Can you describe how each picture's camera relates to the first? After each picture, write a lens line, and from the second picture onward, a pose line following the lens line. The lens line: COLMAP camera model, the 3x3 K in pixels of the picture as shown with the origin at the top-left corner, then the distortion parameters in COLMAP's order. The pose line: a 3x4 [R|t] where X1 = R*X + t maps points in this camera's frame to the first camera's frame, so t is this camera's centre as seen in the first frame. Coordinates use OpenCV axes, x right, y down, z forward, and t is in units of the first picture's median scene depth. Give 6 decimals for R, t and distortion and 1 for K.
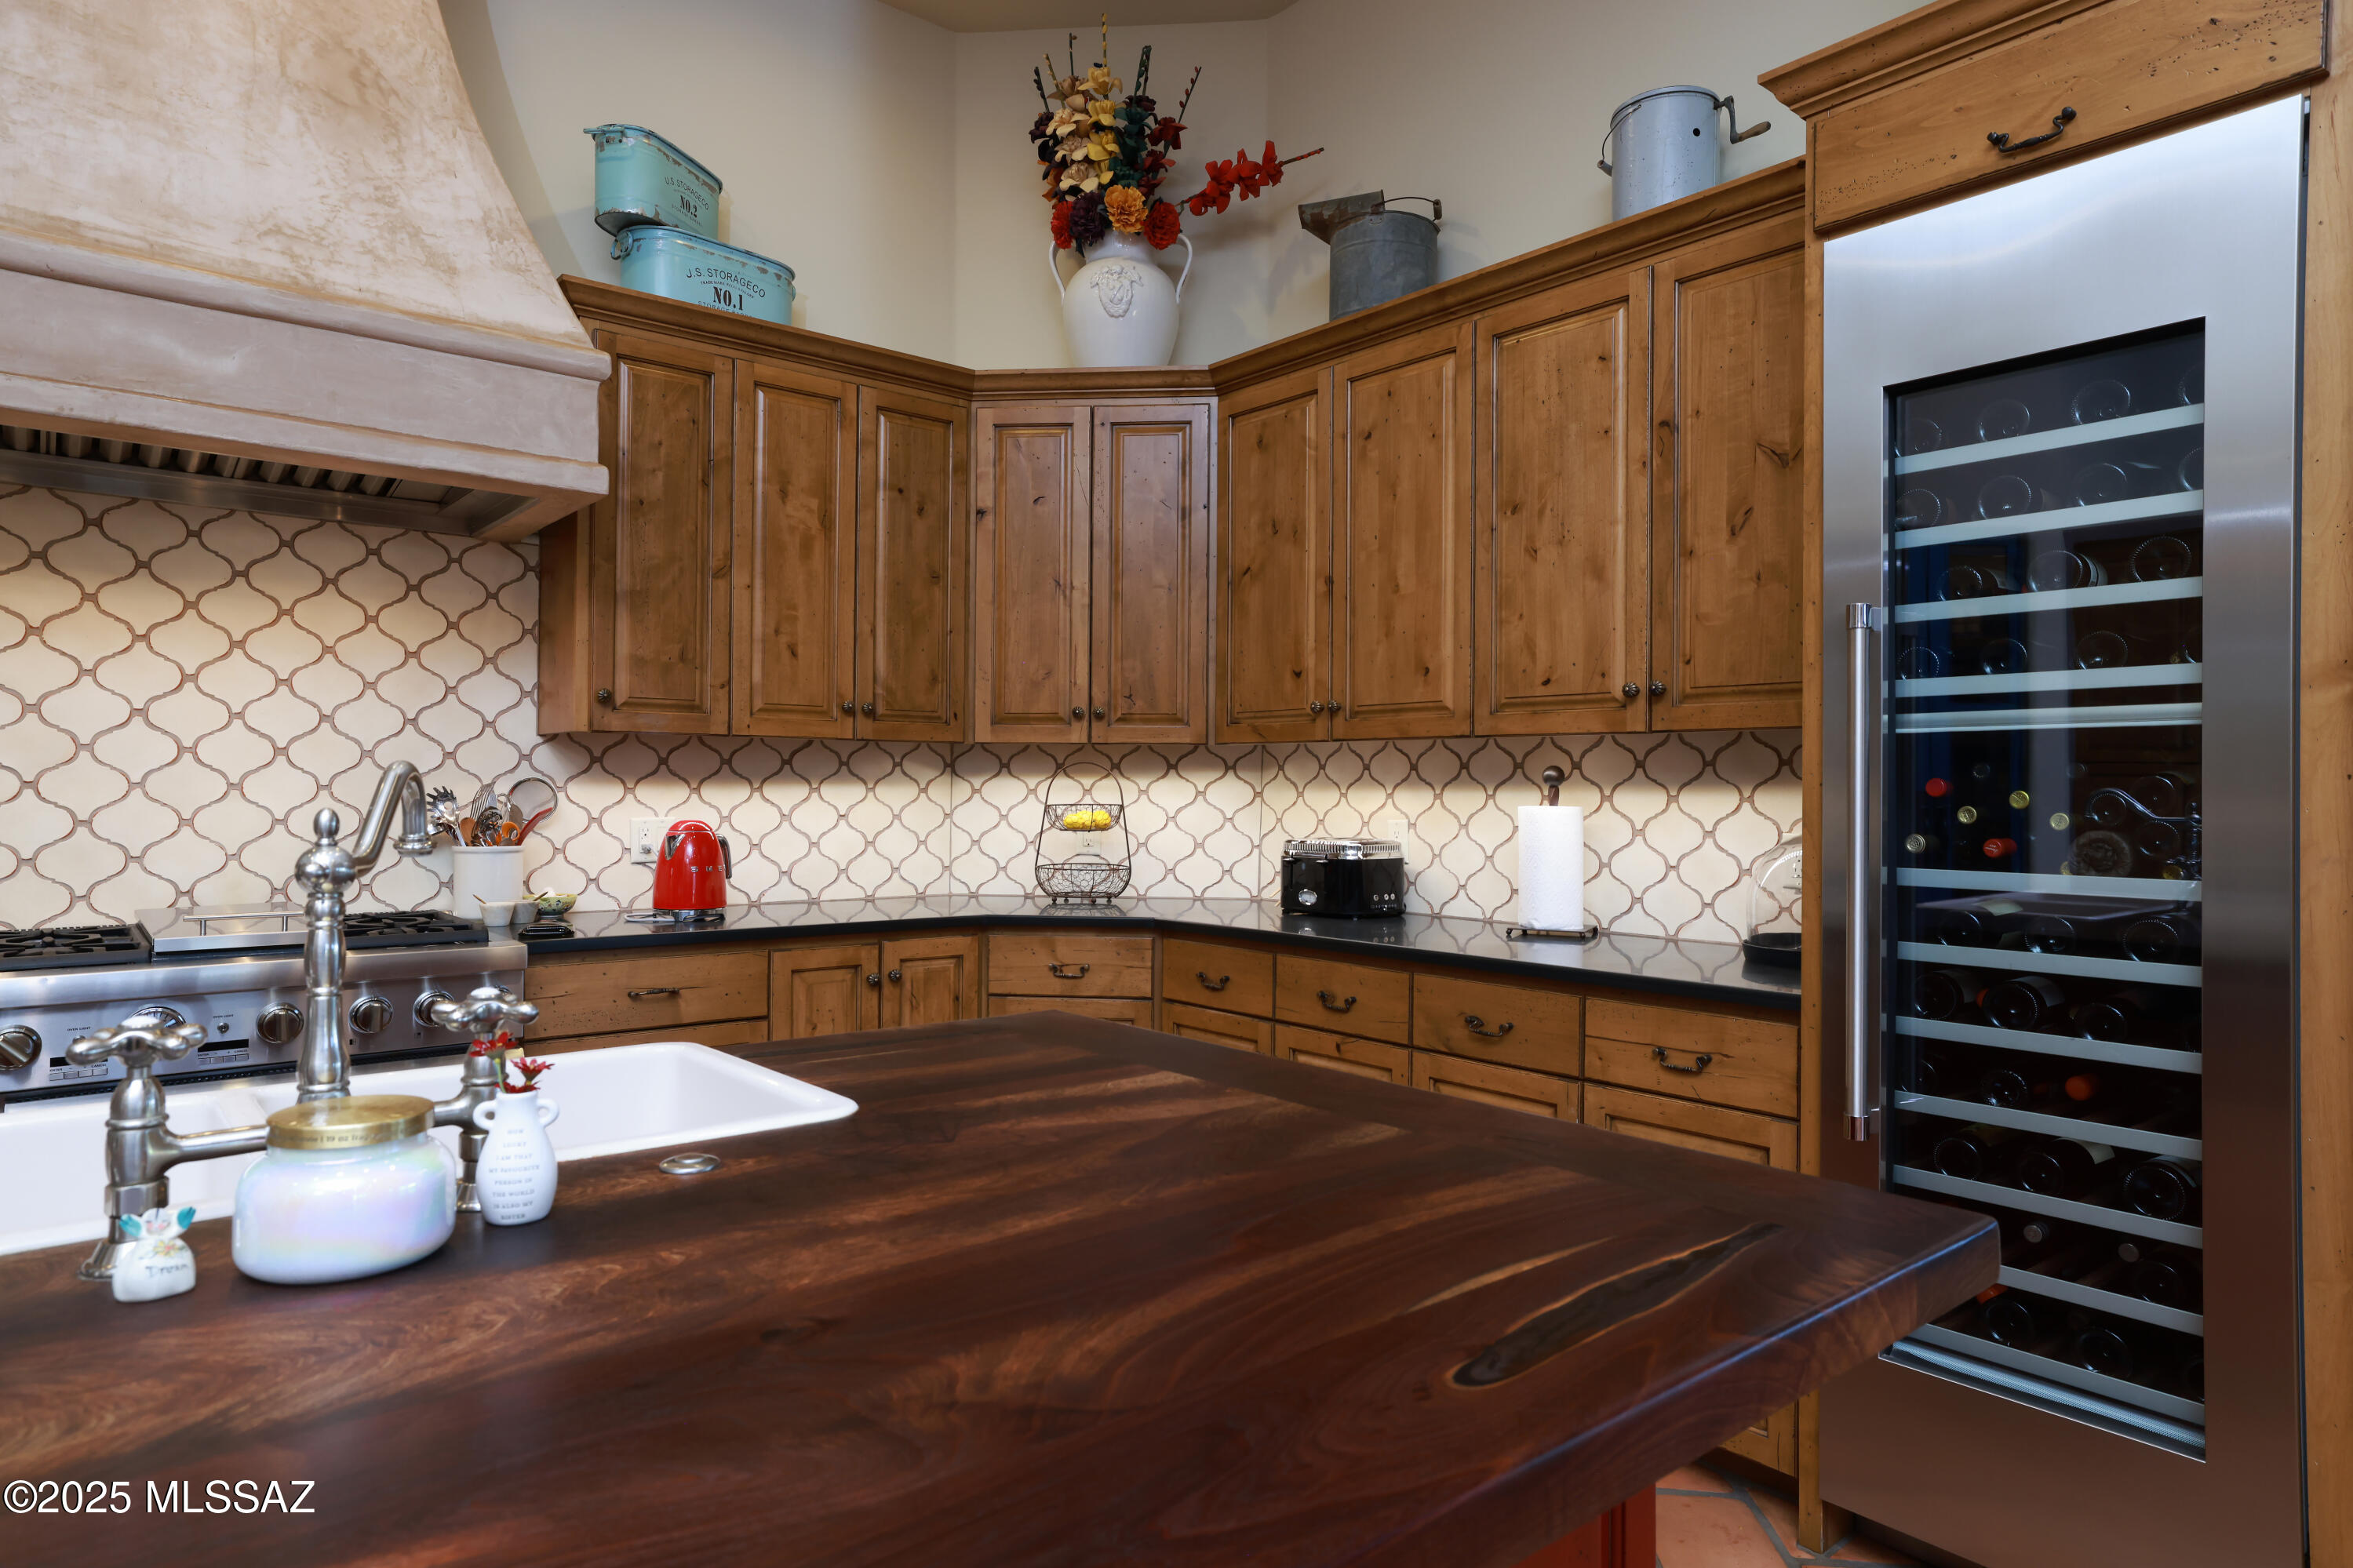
lens RADIAL K [[1378.1, 0, 1176.0], [0, 1378.1, 772.2], [0, 0, 1]] dist [-0.007348, 0.006733]
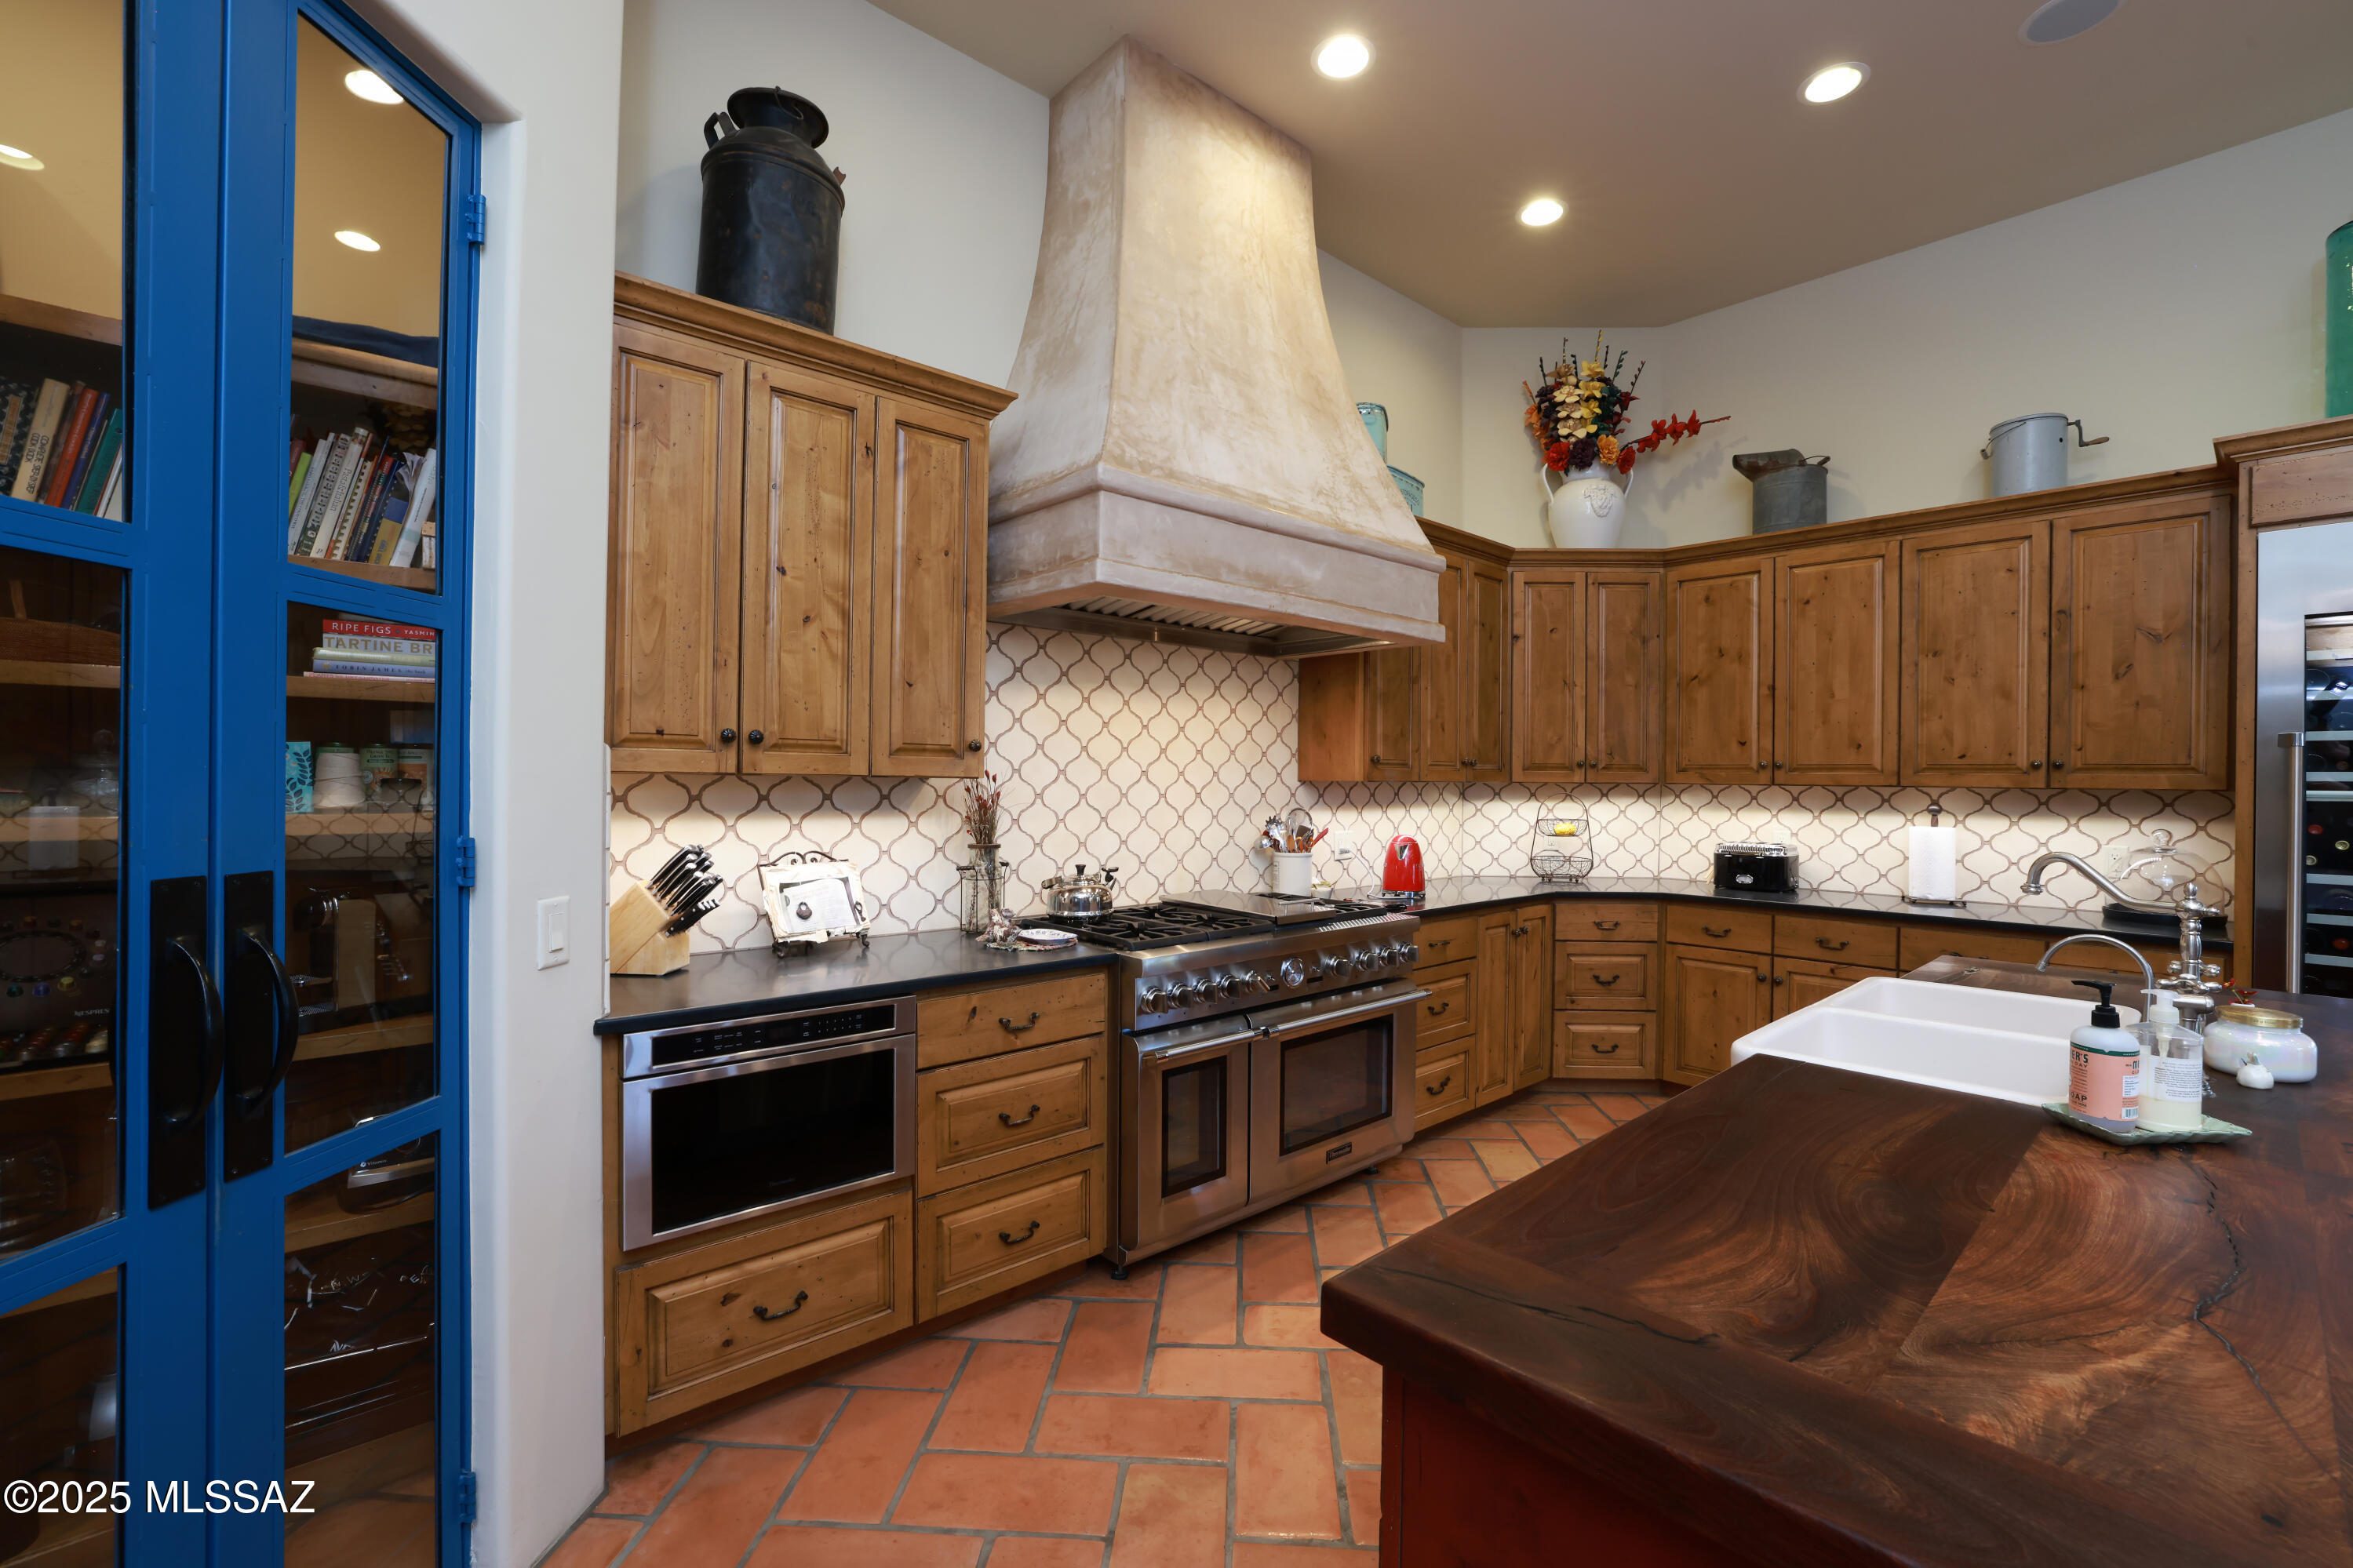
lens RADIAL K [[1017.4, 0, 1172.7], [0, 1017.4, 768.0], [0, 0, 1]] dist [-0.011653, 0.001994]
pose [[0.998167, 0.002161, 0.060475, -0.668897], [-0.002461, 0.999985, 0.004897, -0.046500], [-0.060464, -0.005037, 0.998158, -0.165278]]
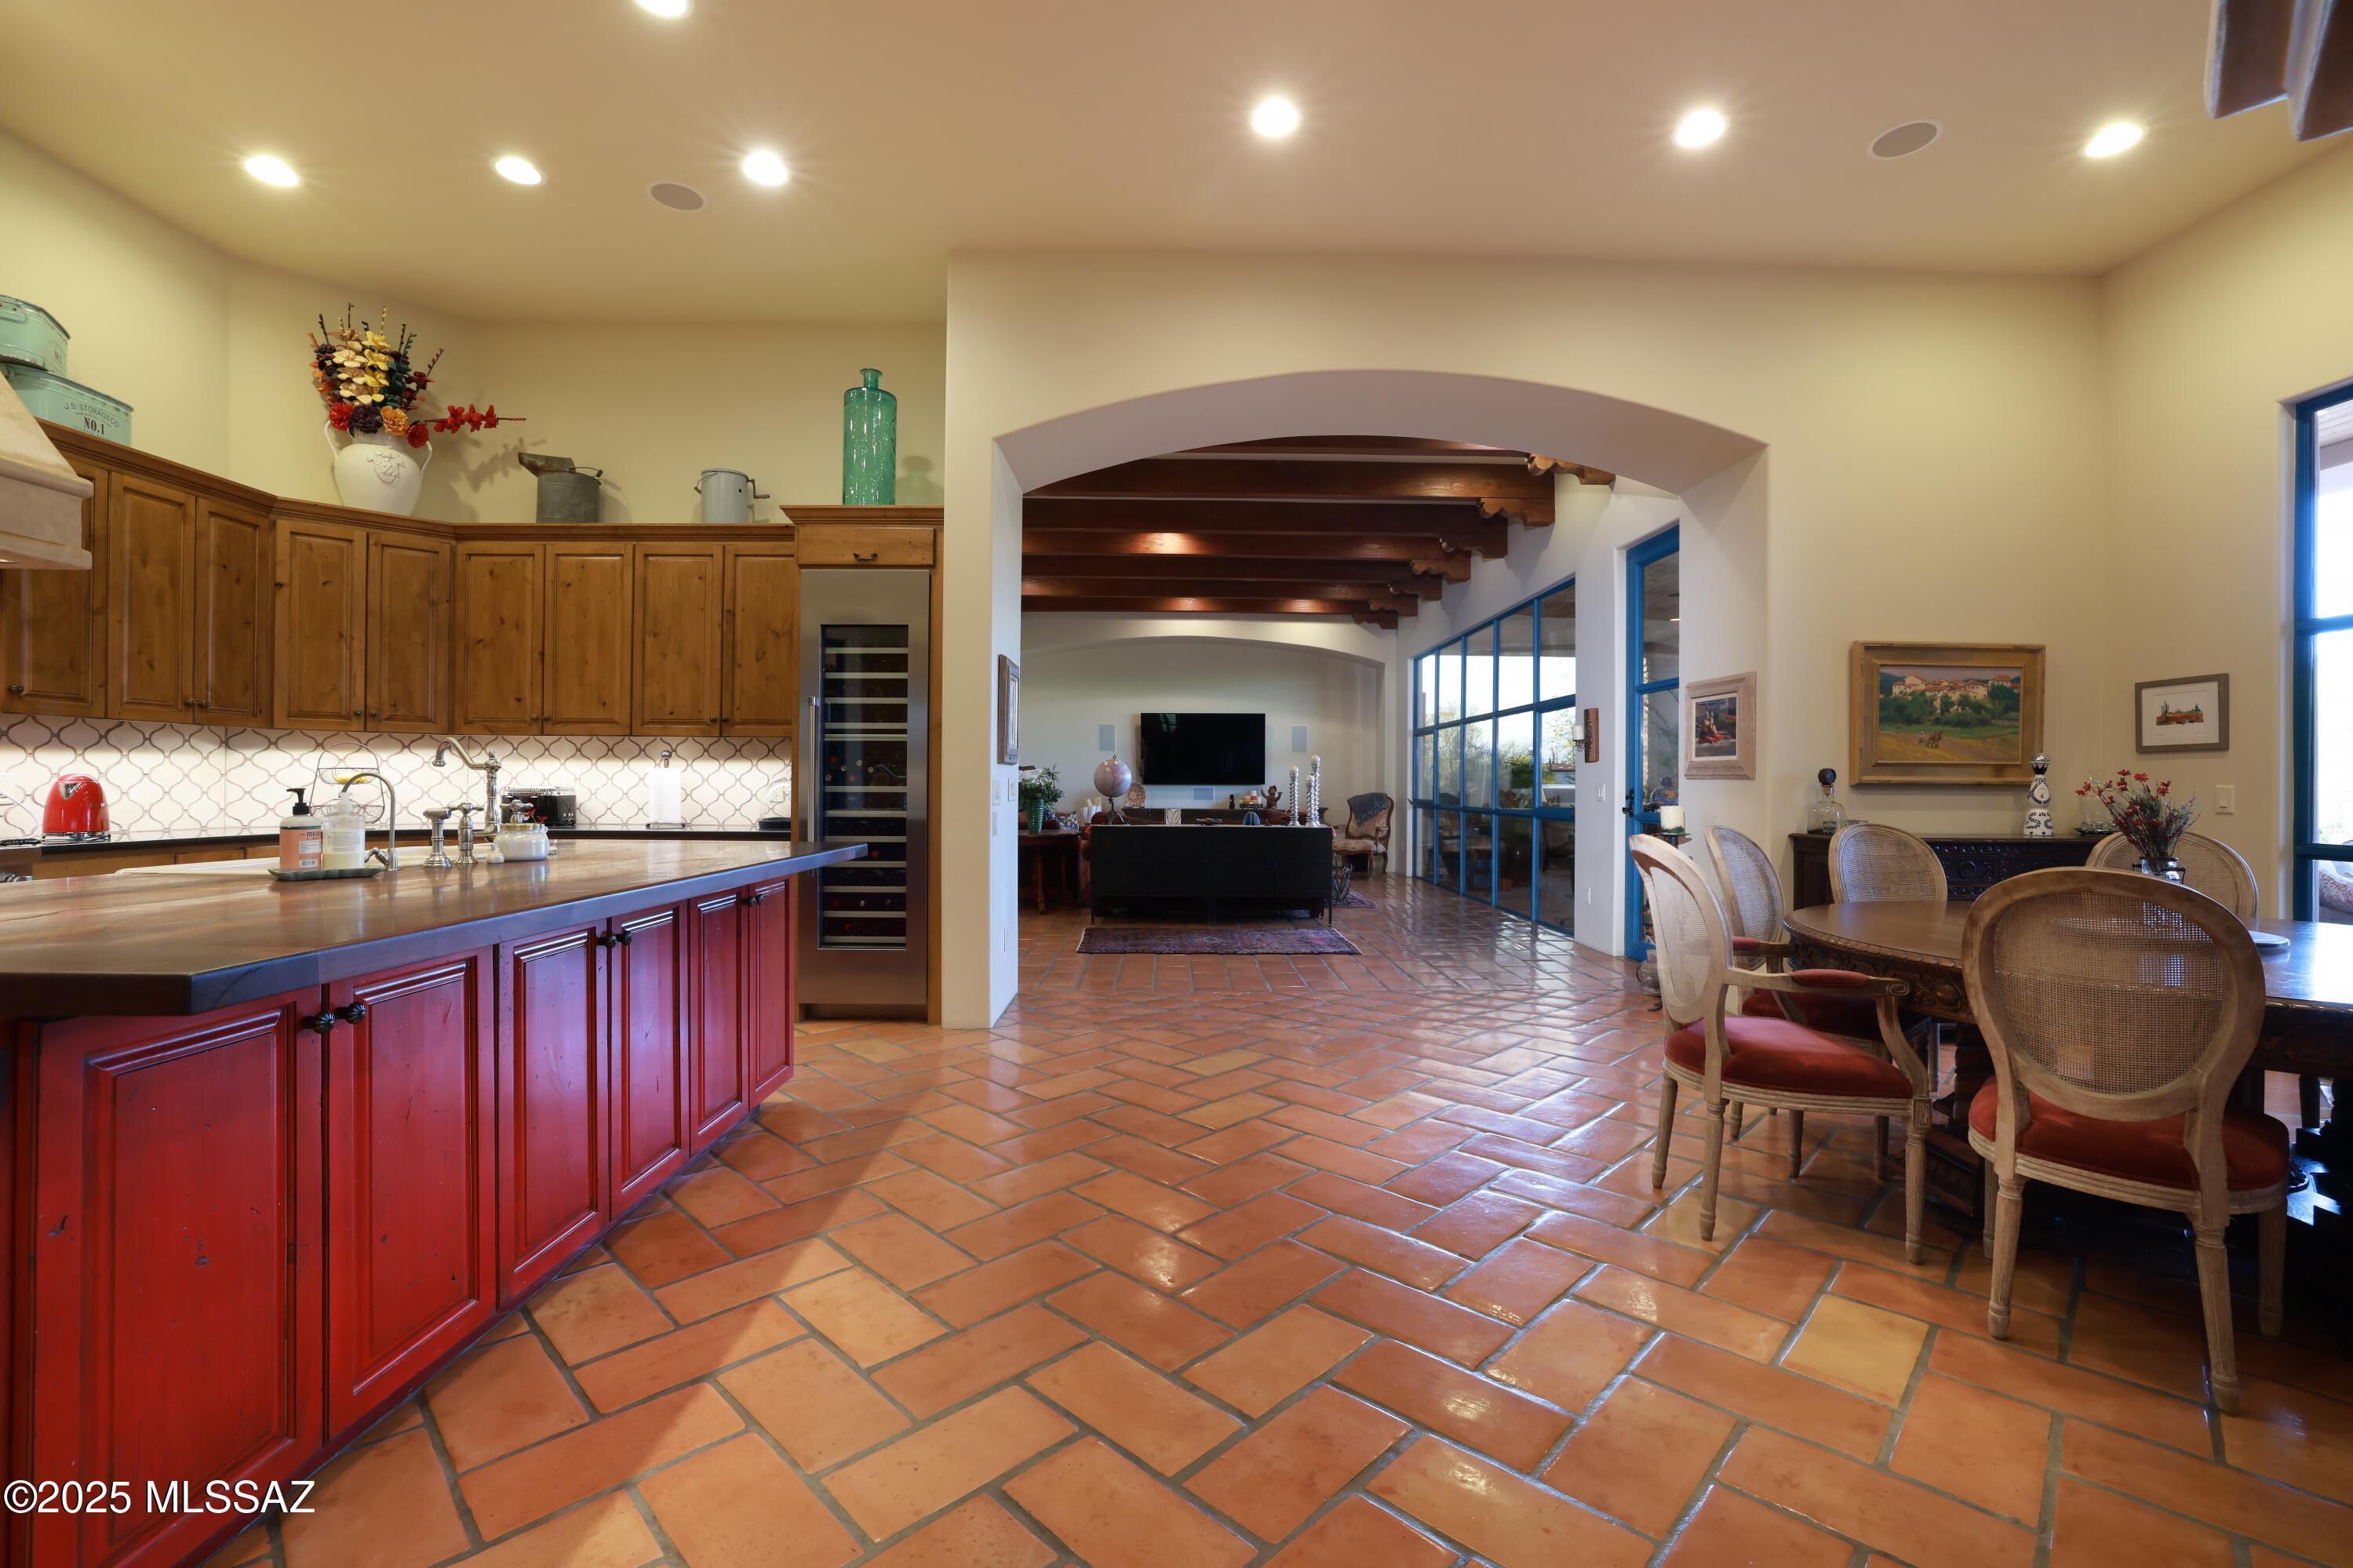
lens RADIAL K [[1017.4, 0, 1183.2], [0, 1017.4, 772.0], [0, 0, 1]] dist [-0.011653, 0.001994]
pose [[0.631303, 0.005937, 0.775514, -0.425053], [-0.010691, 0.999942, 0.001047, 0.018379], [-0.775463, -0.008952, 0.631330, -0.614399]]
